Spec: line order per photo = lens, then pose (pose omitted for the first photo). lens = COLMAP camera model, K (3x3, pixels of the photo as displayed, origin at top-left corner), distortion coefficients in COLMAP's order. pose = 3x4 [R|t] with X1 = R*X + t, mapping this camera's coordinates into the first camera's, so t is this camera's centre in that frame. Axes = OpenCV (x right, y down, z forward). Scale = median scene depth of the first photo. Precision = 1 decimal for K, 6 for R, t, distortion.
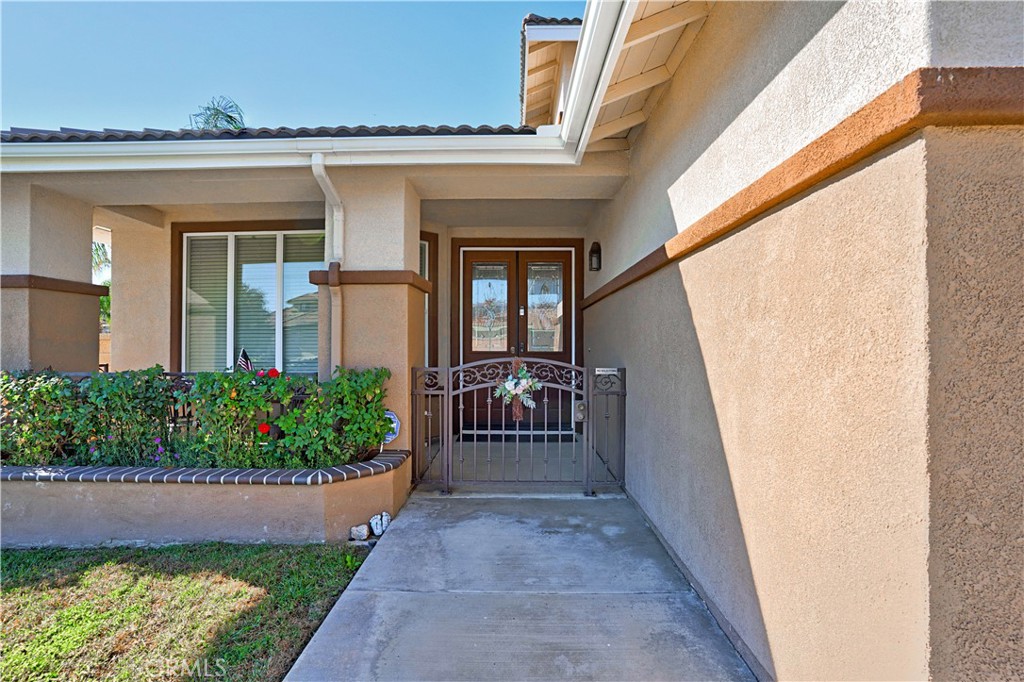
lens RADIAL K [[503.9, 0, 508.3], [0, 503.9, 343.3], [0, 0, 1]] dist [-0.081741, 0.038782]
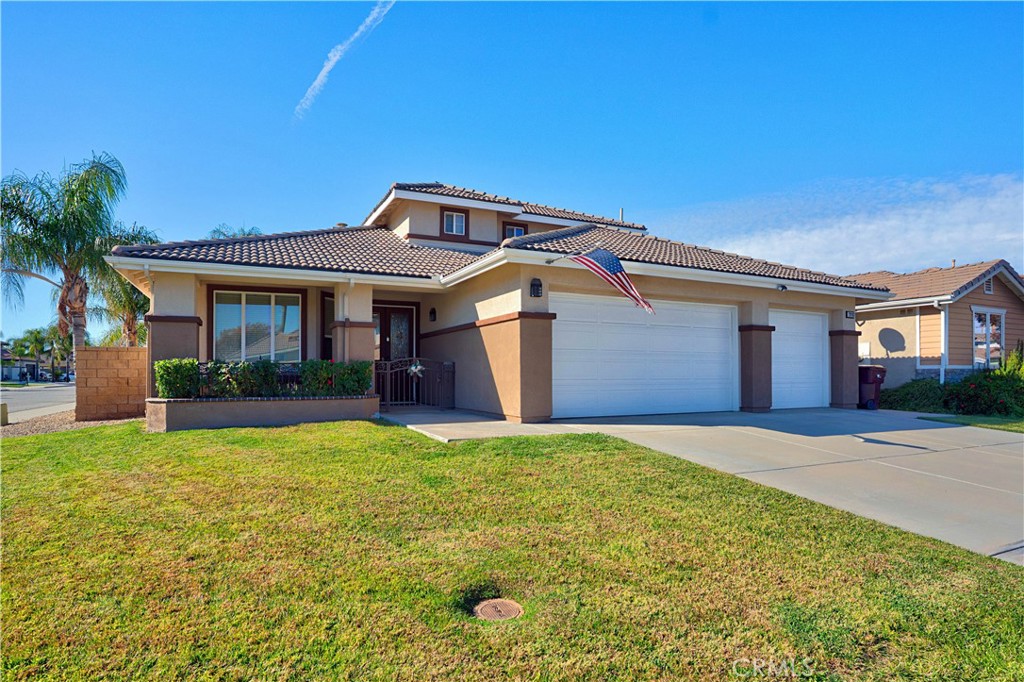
lens RADIAL K [[503.9, 0, 508.3], [0, 503.9, 343.3], [0, 0, 1]] dist [-0.081741, 0.038782]
pose [[0.891800, 0.020454, 0.451966, -0.745430], [0.004309, 0.998548, -0.053693, 0.098586], [-0.452408, 0.049831, 0.890418, -1.552584]]
